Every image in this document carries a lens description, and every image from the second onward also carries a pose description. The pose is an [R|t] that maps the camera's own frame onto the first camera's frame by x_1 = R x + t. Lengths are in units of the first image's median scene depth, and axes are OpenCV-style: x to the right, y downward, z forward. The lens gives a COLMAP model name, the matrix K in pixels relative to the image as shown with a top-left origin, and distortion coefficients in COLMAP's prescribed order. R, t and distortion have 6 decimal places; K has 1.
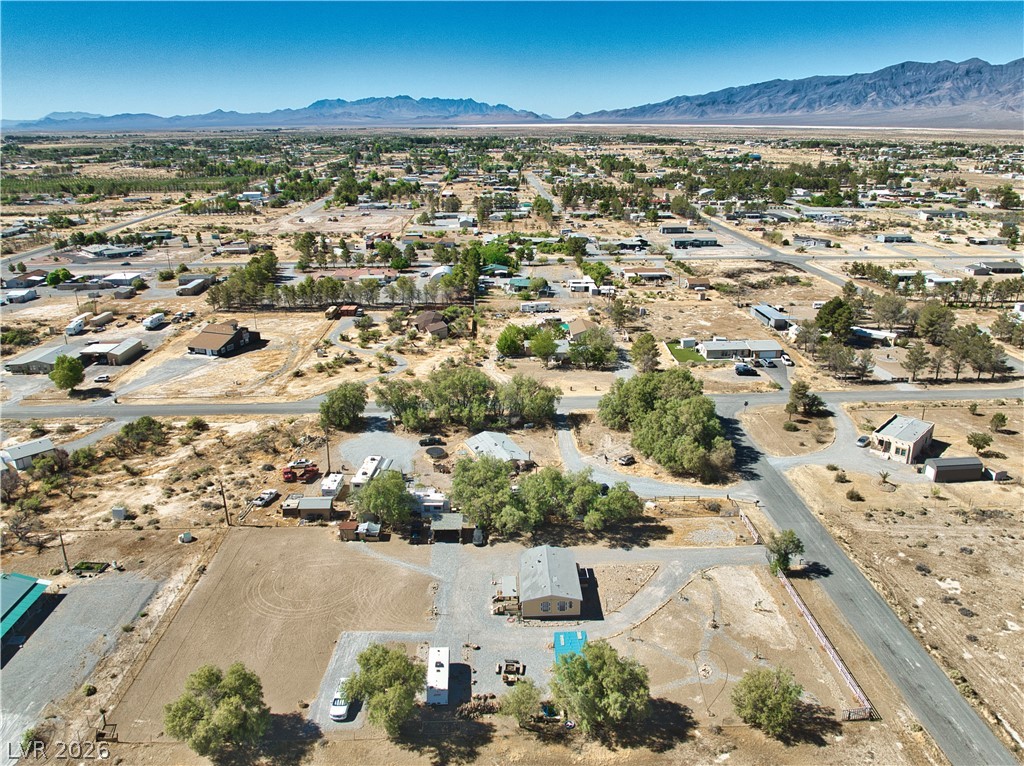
lens RADIAL K [[744.6, 0, 513.9], [0, 744.6, 397.4], [0, 0, 1]] dist [-0.026643, -0.016813]
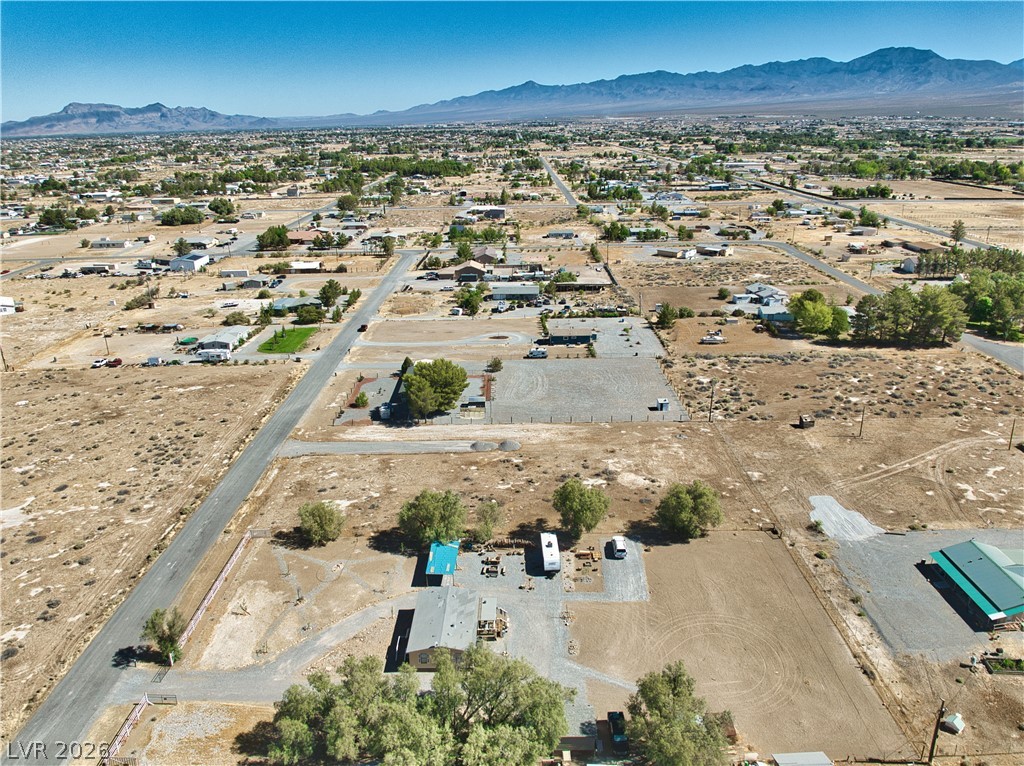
lens RADIAL K [[744.6, 0, 514.0], [0, 744.6, 404.7], [0, 0, 1]] dist [-0.026643, -0.016813]
pose [[-0.999284, 0.009739, 0.036549, -0.064014], [0.031449, 0.750806, 0.659773, -0.483888], [-0.021015, 0.660451, -0.750575, 1.300988]]
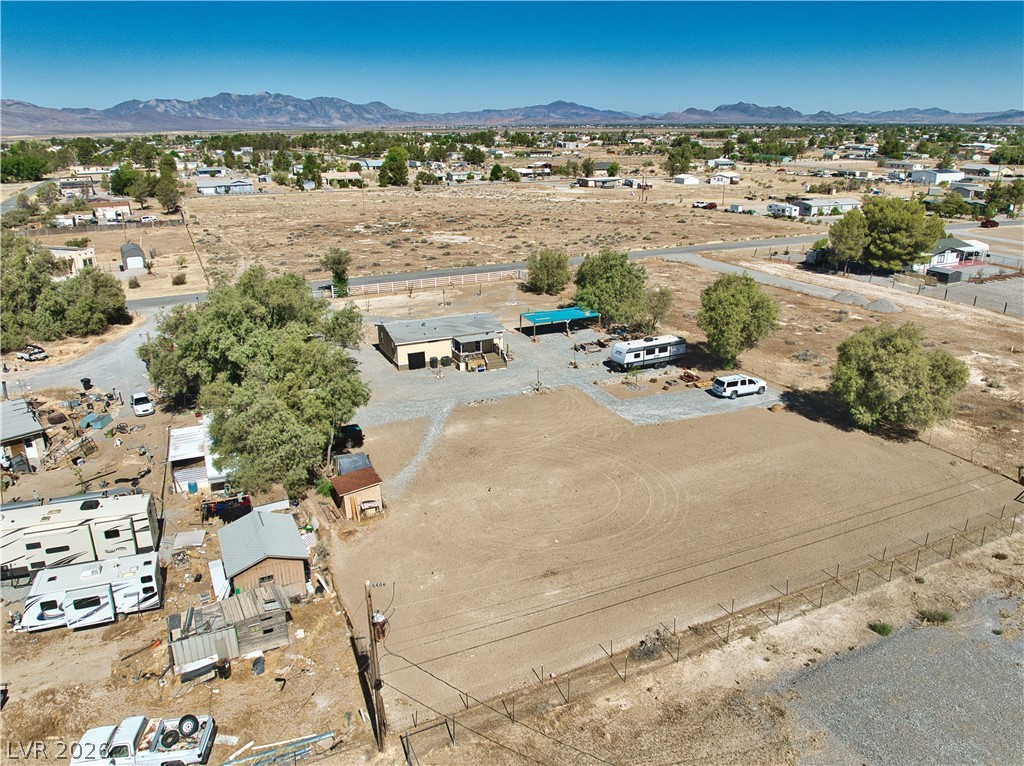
lens RADIAL K [[744.6, 0, 512.2], [0, 744.6, 400.5], [0, 0, 1]] dist [-0.026643, -0.016813]
pose [[-0.390496, -0.313627, 0.865535, -0.593858], [0.331237, 0.829350, 0.449957, -0.021581], [-0.858950, 0.462404, -0.219972, 0.984549]]
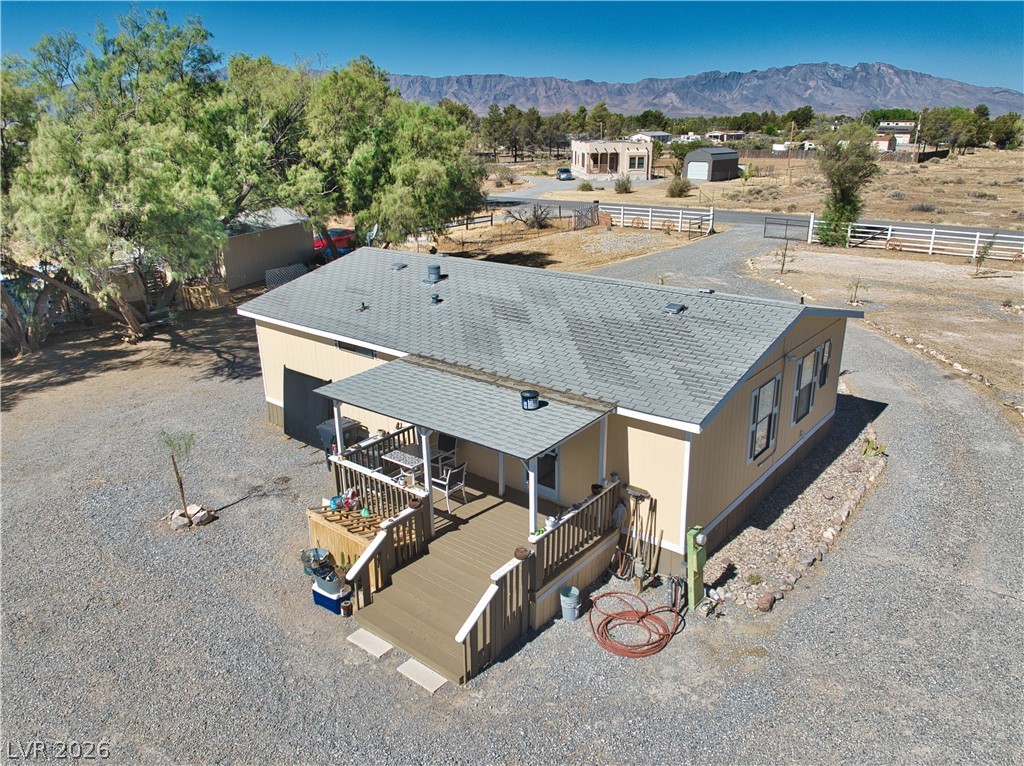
lens RADIAL K [[744.6, 0, 512.8], [0, 744.6, 415.5], [0, 0, 1]] dist [-0.026643, -0.016813]
pose [[0.654480, -0.280938, 0.701947, -0.071367], [0.271013, 0.953881, 0.129082, 0.205332], [-0.705838, 0.105755, 0.700434, 0.765662]]
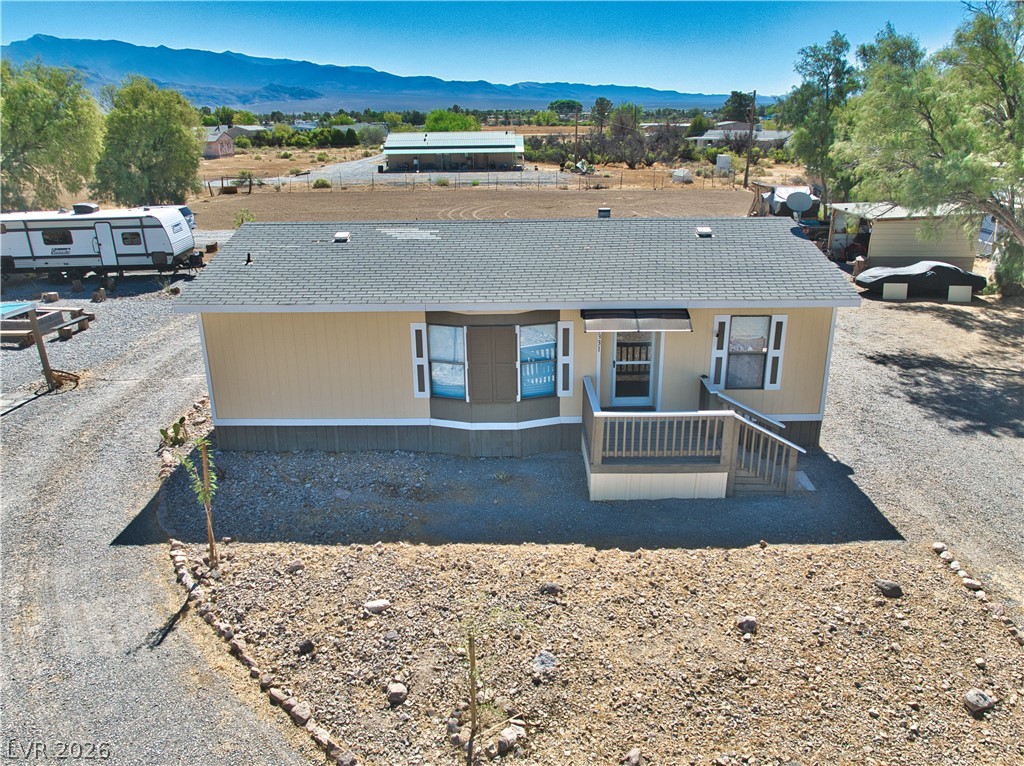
lens RADIAL K [[744.6, 0, 515.7], [0, 744.6, 417.3], [0, 0, 1]] dist [-0.026643, -0.016813]
pose [[-0.023561, 0.384623, -0.922773, 0.181443], [-0.337931, 0.865633, 0.369435, 0.179447], [0.940876, 0.320538, 0.109581, 0.855116]]
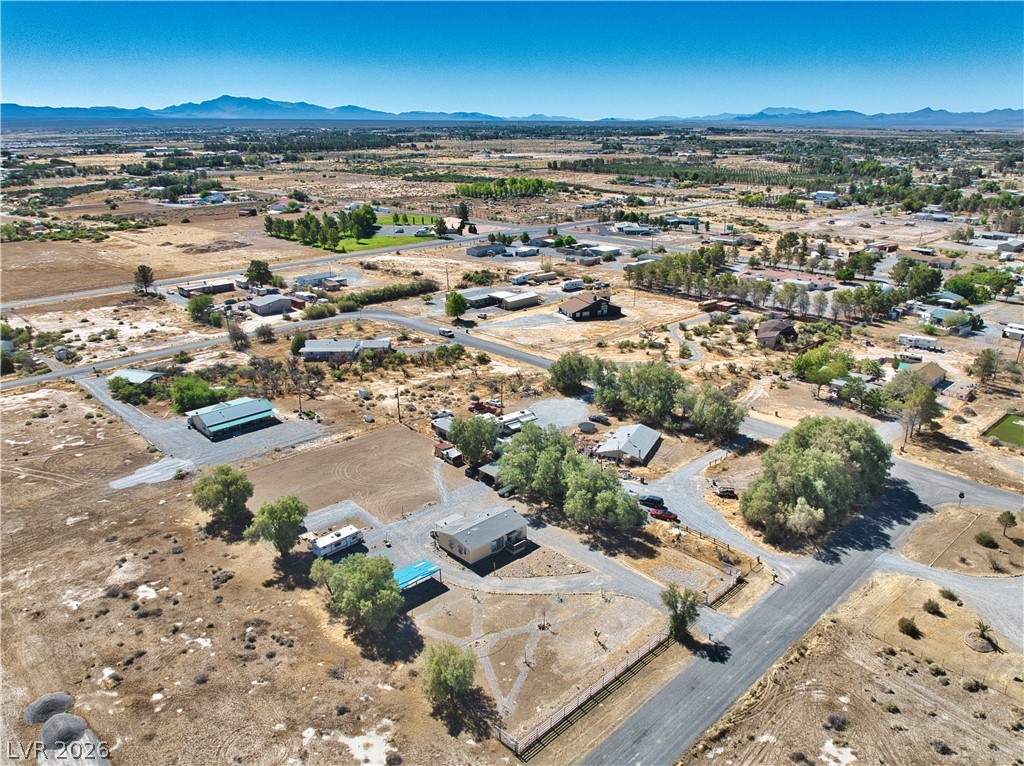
lens RADIAL K [[744.6, 0, 515.7], [0, 744.6, 394.6], [0, 0, 1]] dist [-0.026643, -0.016813]
pose [[0.671810, 0.258010, -0.694335, 0.699825], [-0.257885, 0.960201, 0.107286, -0.076124], [0.694382, 0.106983, 0.711610, 0.179785]]
